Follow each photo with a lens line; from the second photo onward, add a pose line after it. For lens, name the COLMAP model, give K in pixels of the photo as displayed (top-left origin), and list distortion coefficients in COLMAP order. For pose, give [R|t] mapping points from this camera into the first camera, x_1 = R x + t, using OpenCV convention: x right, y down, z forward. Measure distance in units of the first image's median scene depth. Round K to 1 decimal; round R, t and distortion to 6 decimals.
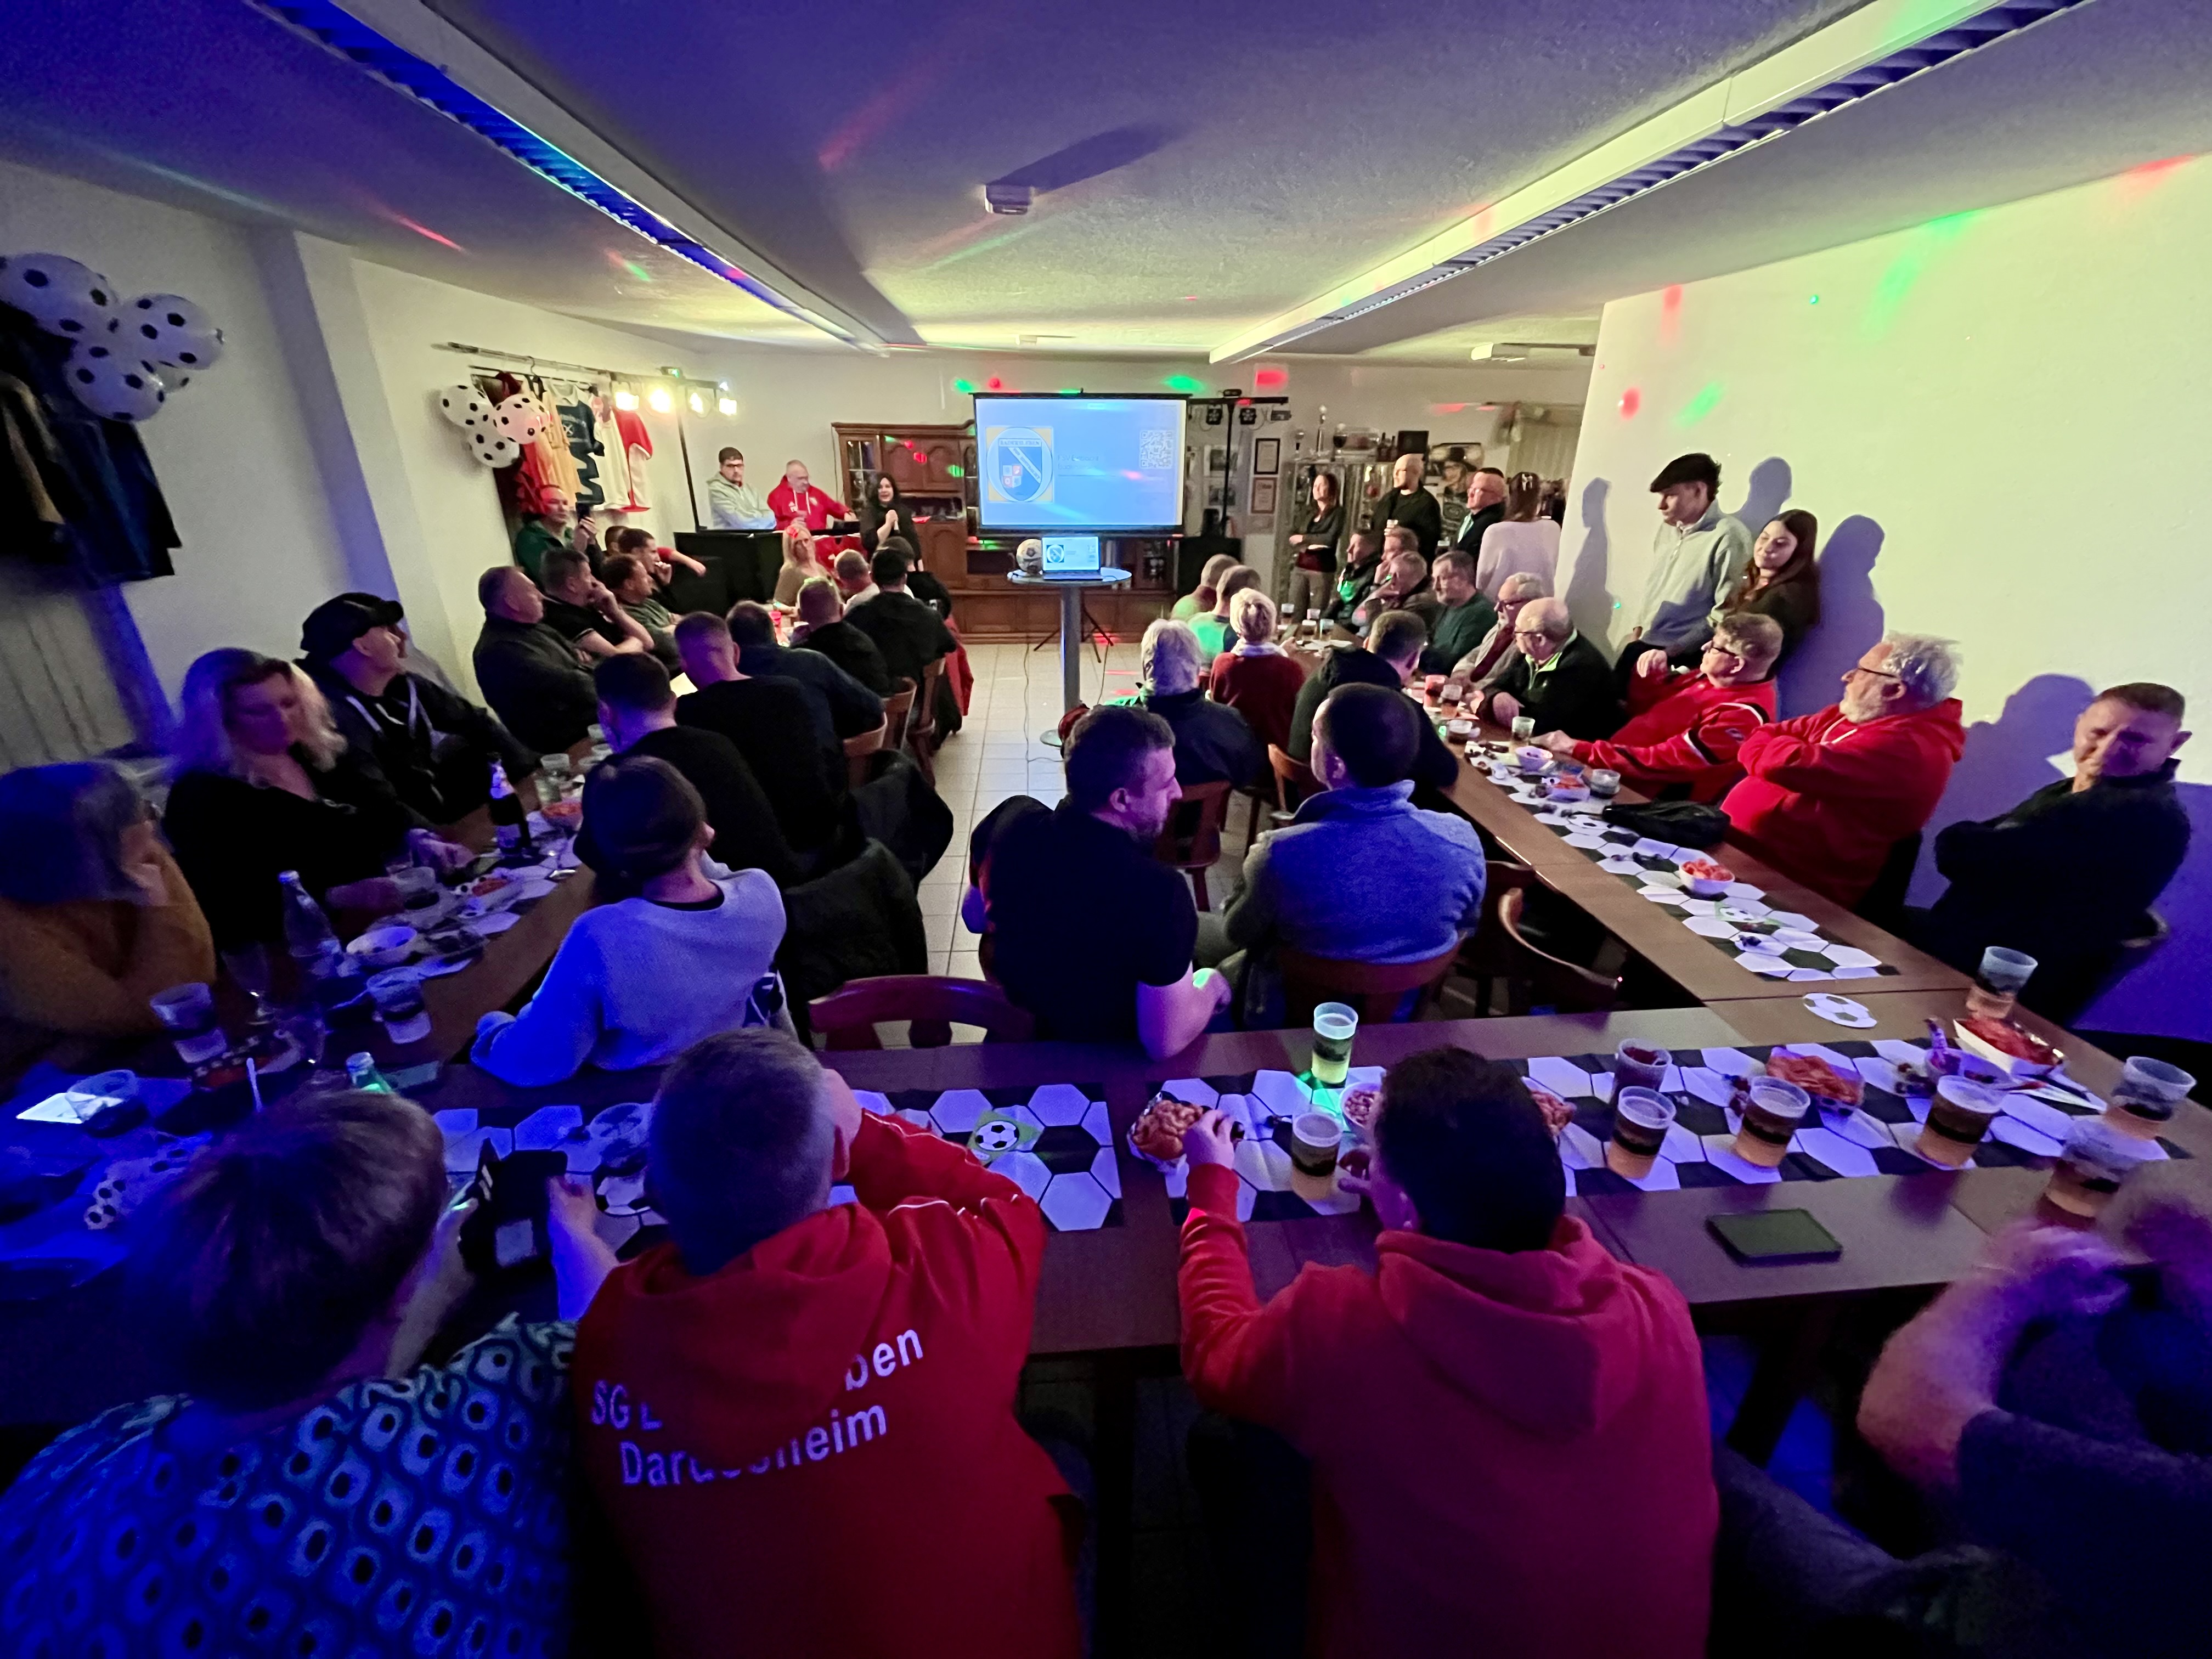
lens RADIAL K [[887.6, 0, 1102.4], [0, 887.6, 829.8], [0, 0, 1]] dist [-0.009716, -0.000470]
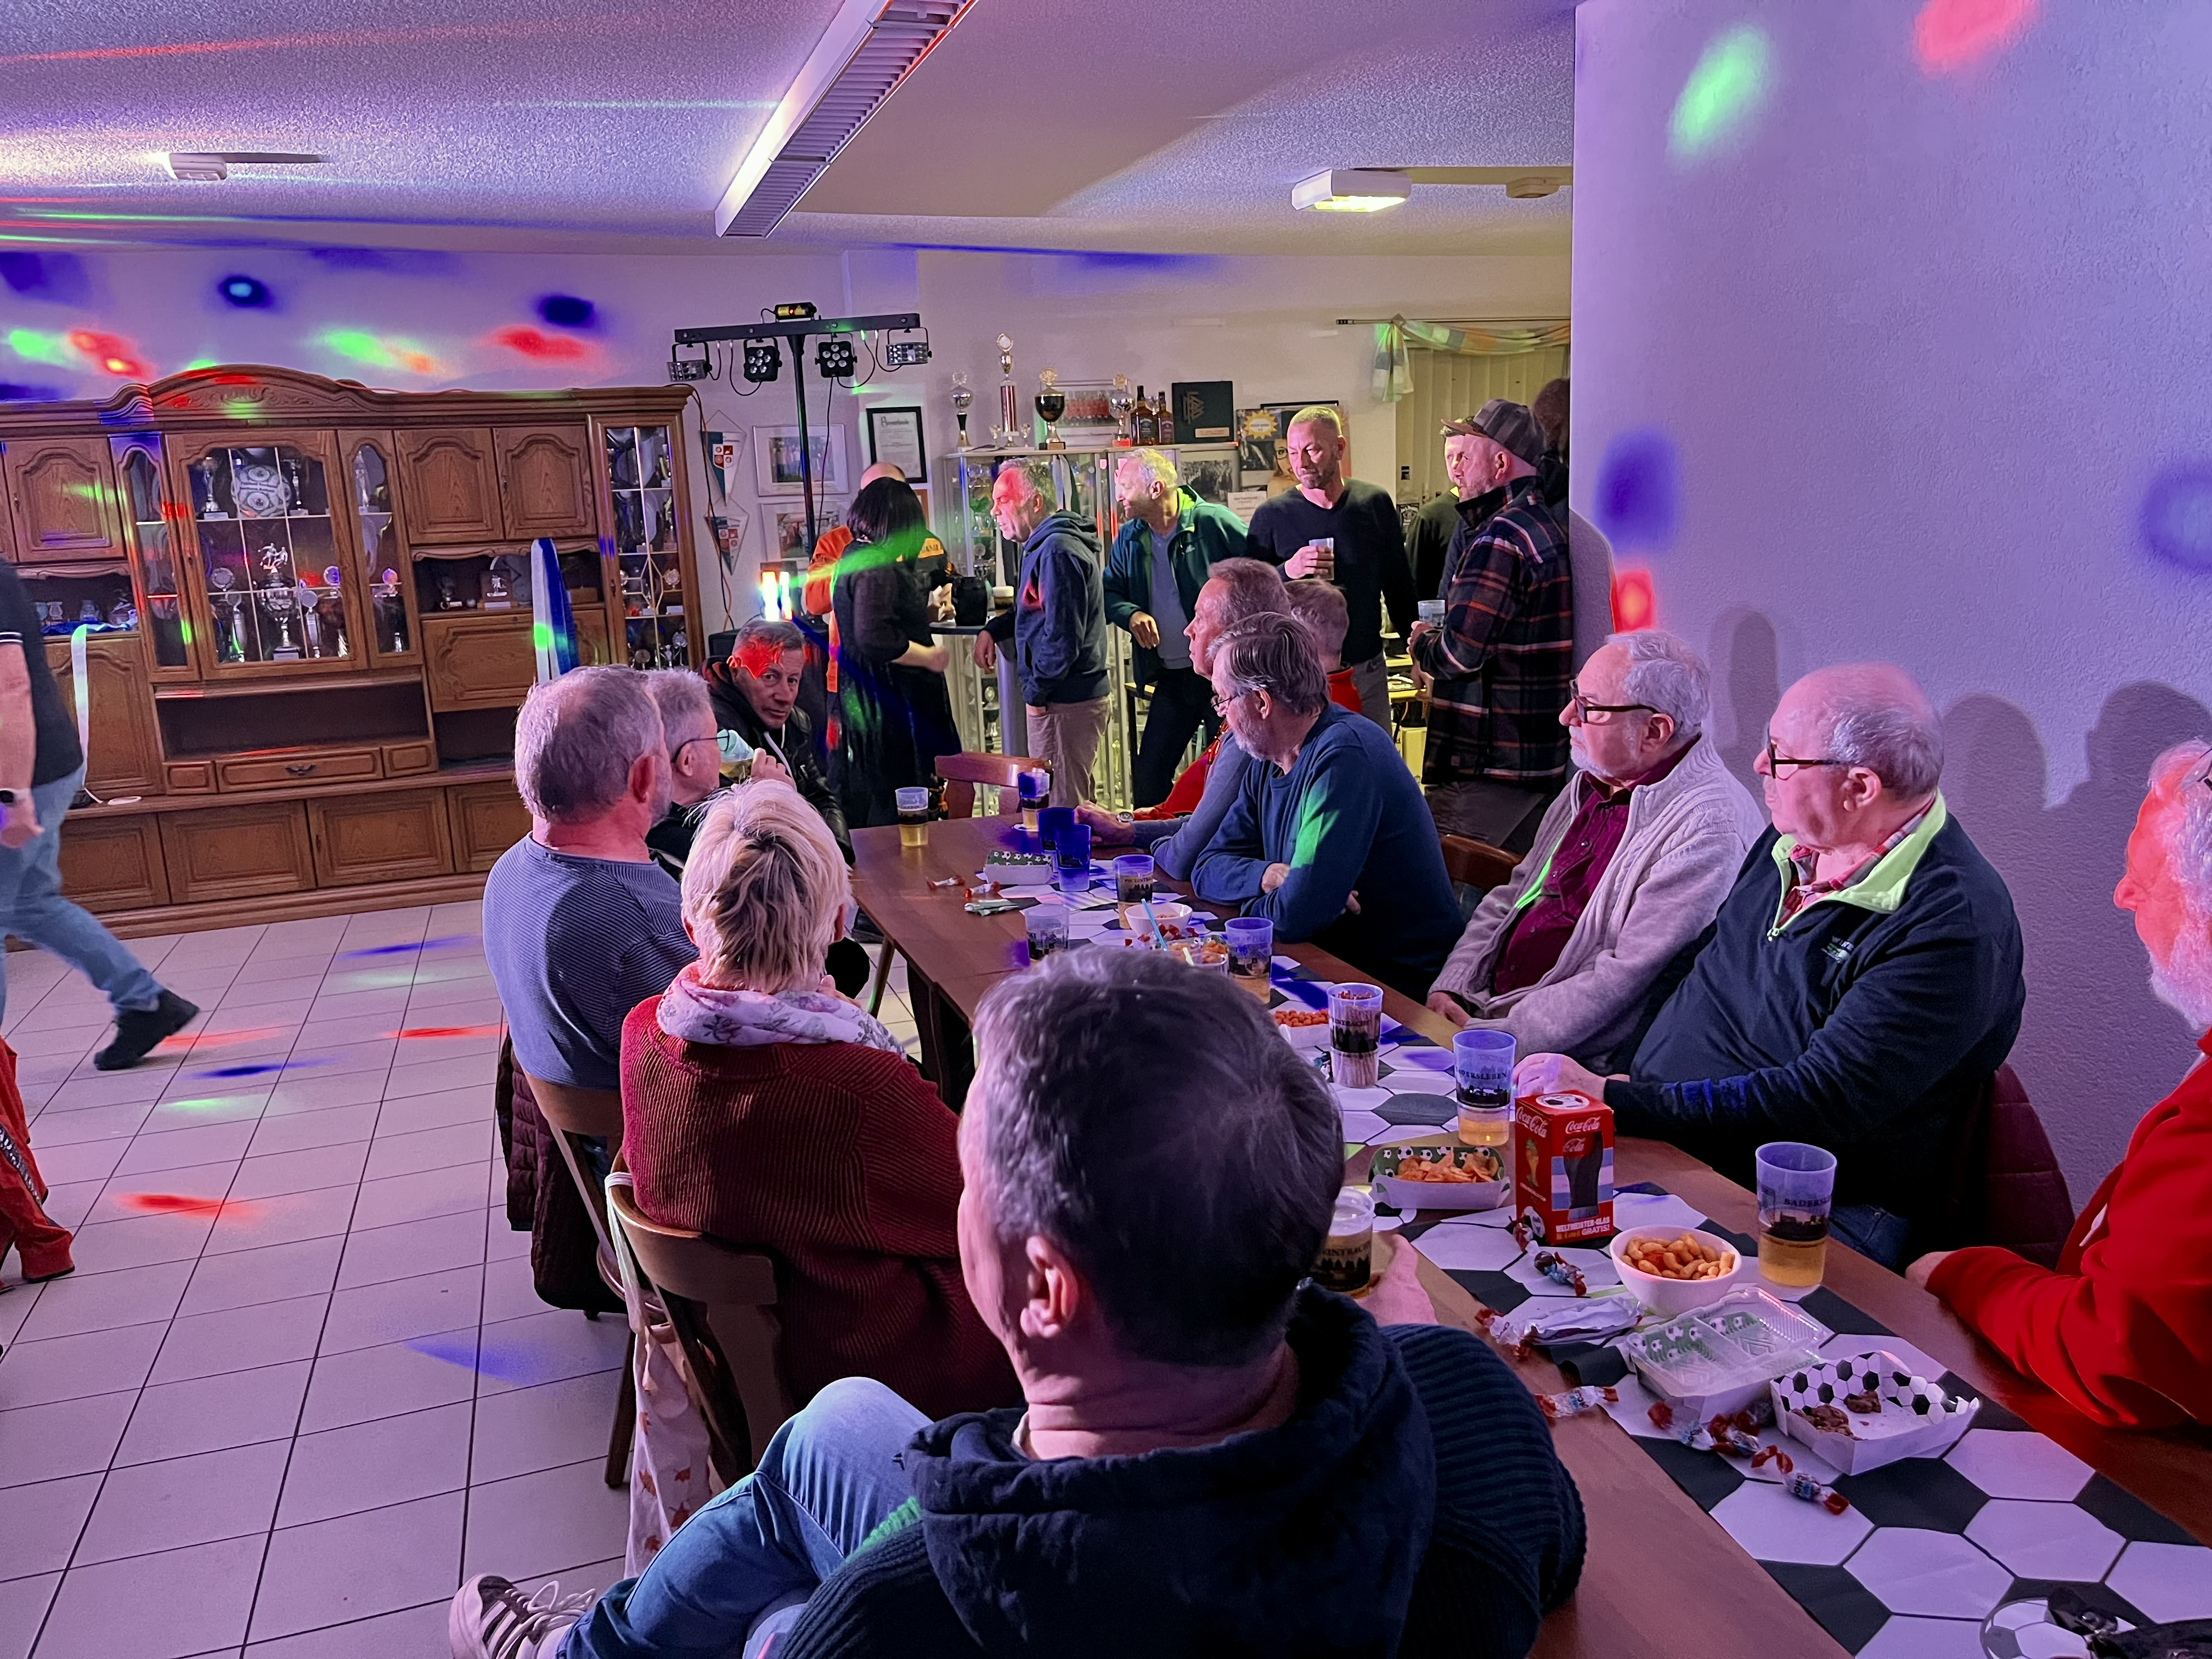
lens RADIAL K [[1660.1, 0, 1110.6], [0, 1660.1, 835.9], [0, 0, 1]] dist [0.027973, -0.000778]
pose [[0.967883, -0.098589, 0.231262, 0.080378], [0.141737, 0.973754, -0.178081, -0.067353], [-0.207636, 0.205140, 0.956454, 0.223860]]
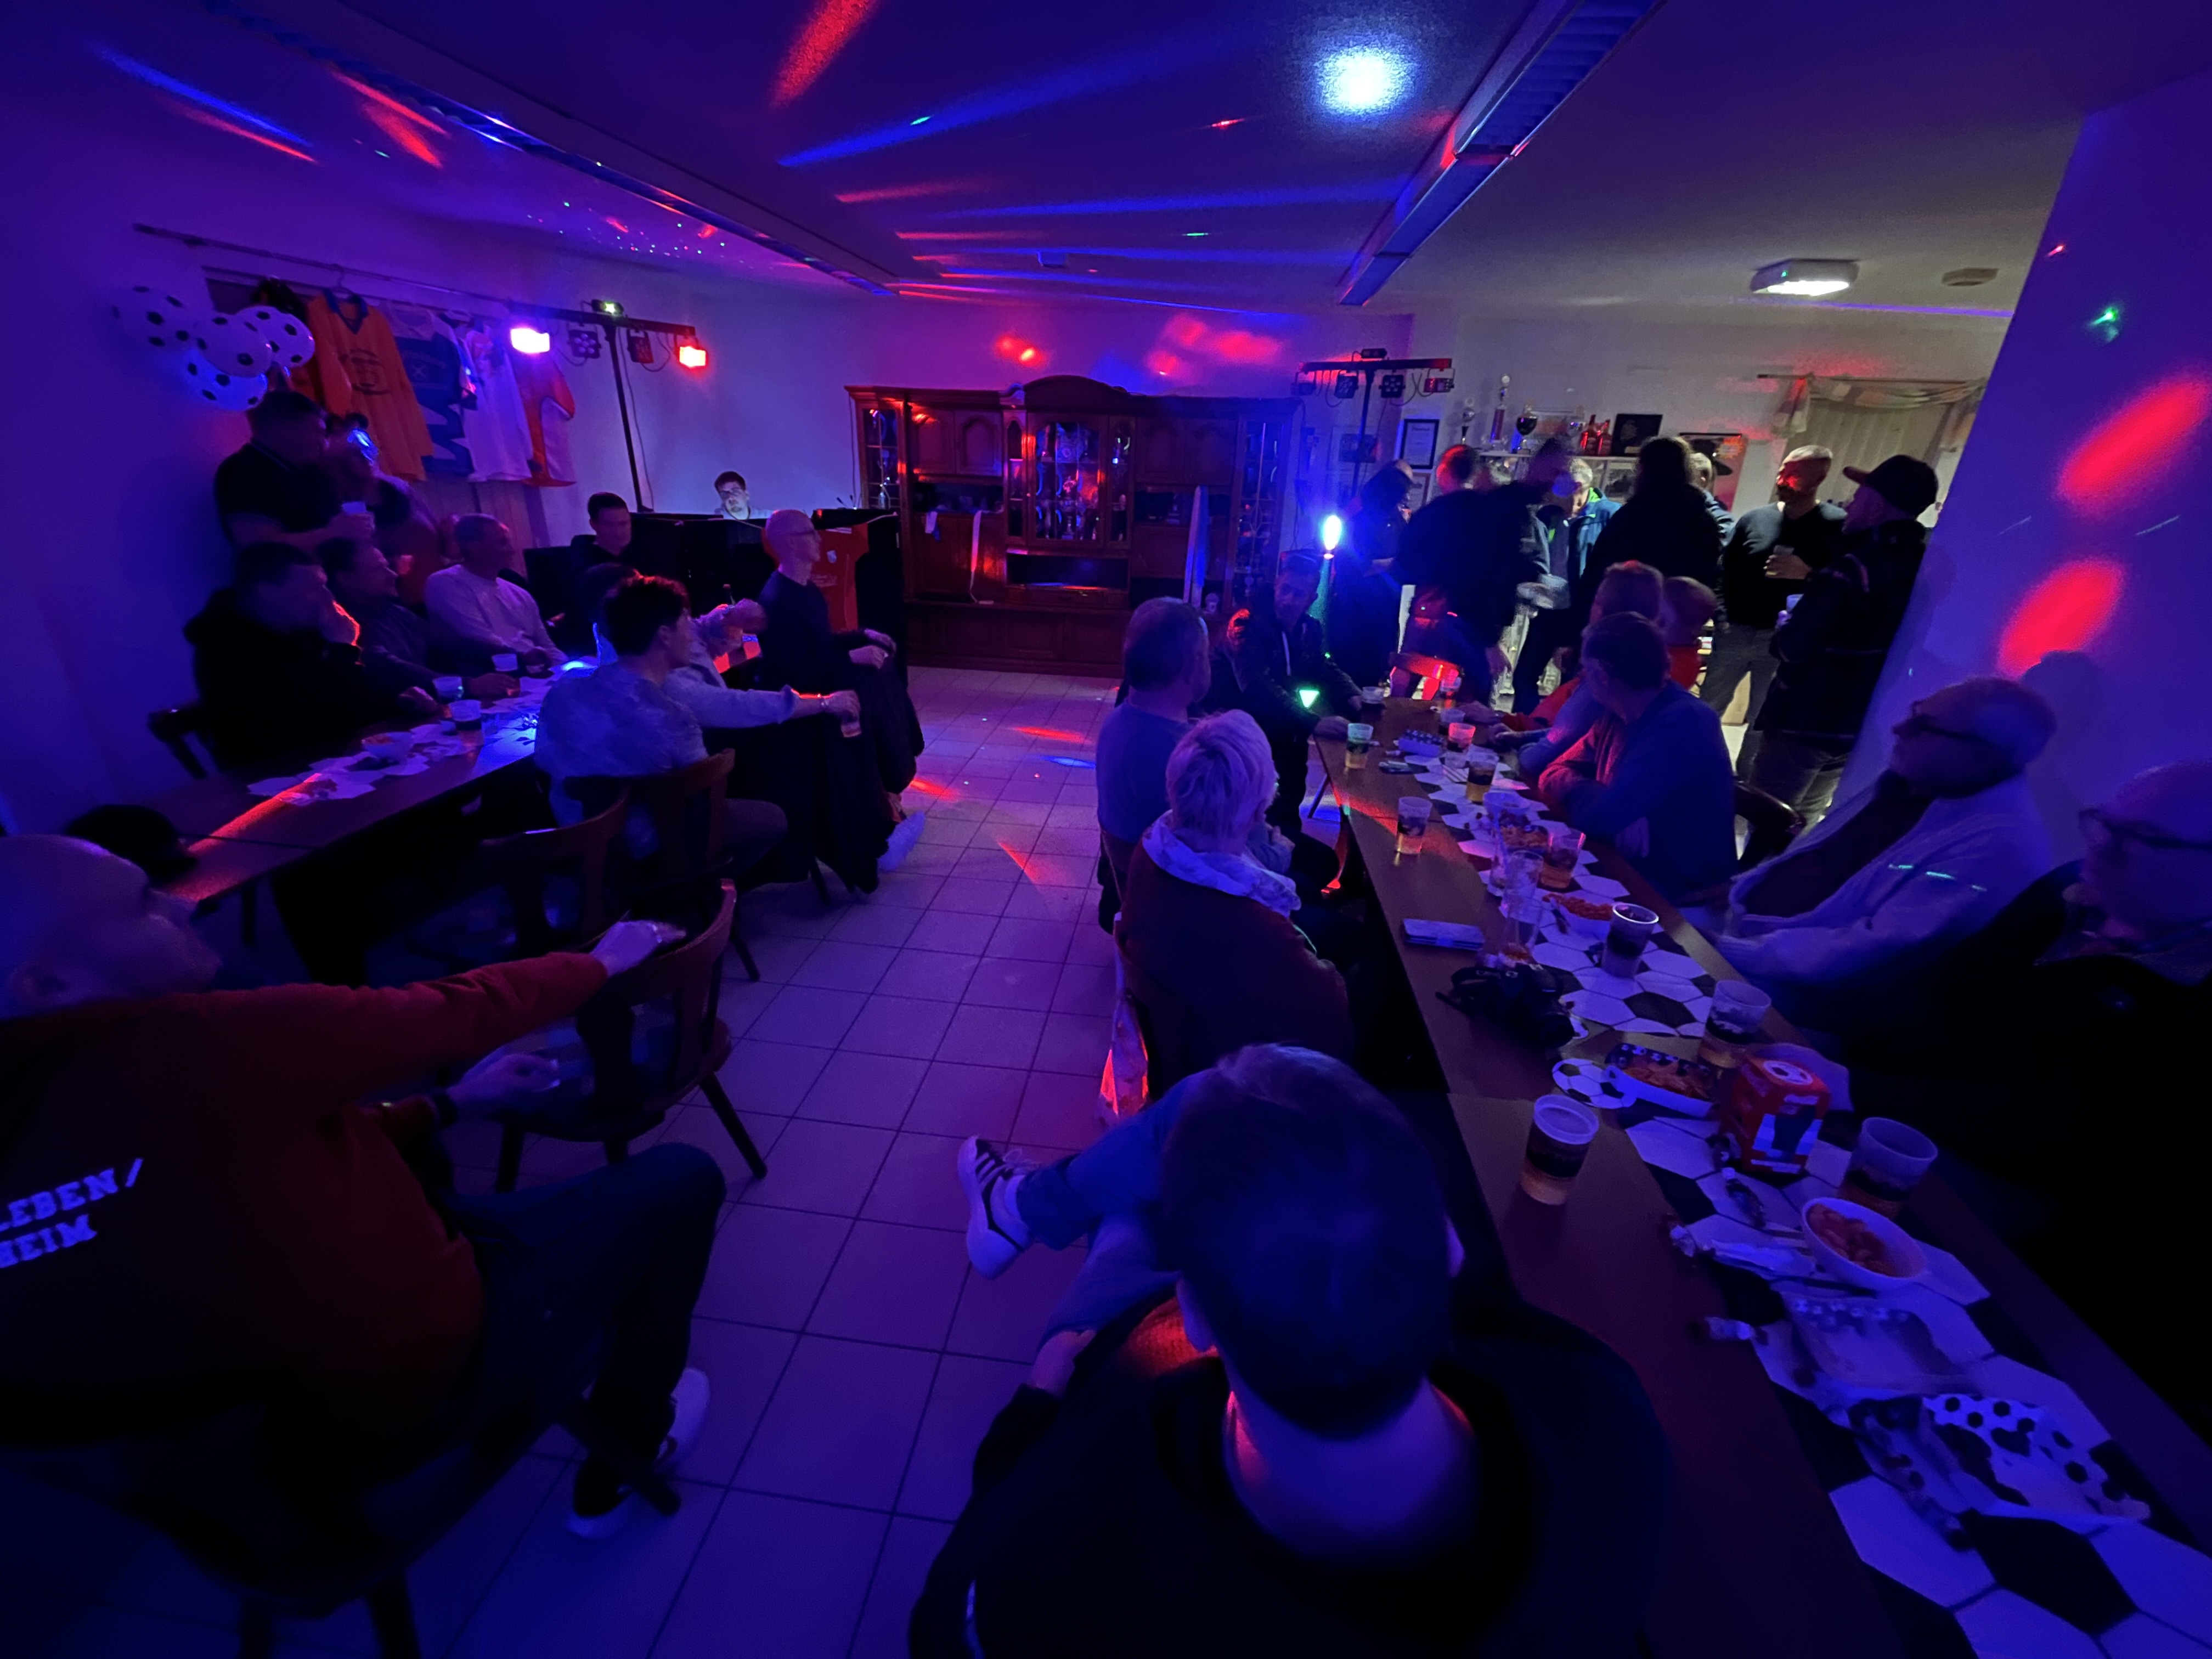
lens RADIAL K [[887.6, 0, 1103.1], [0, 887.6, 817.4], [0, 0, 1]] dist [-0.009716, -0.000470]
pose [[0.979823, 0.097610, -0.174413, 0.092850], [-0.100258, 0.994941, -0.006416, -0.089538], [0.172904, 0.023773, 0.984652, 0.257502]]
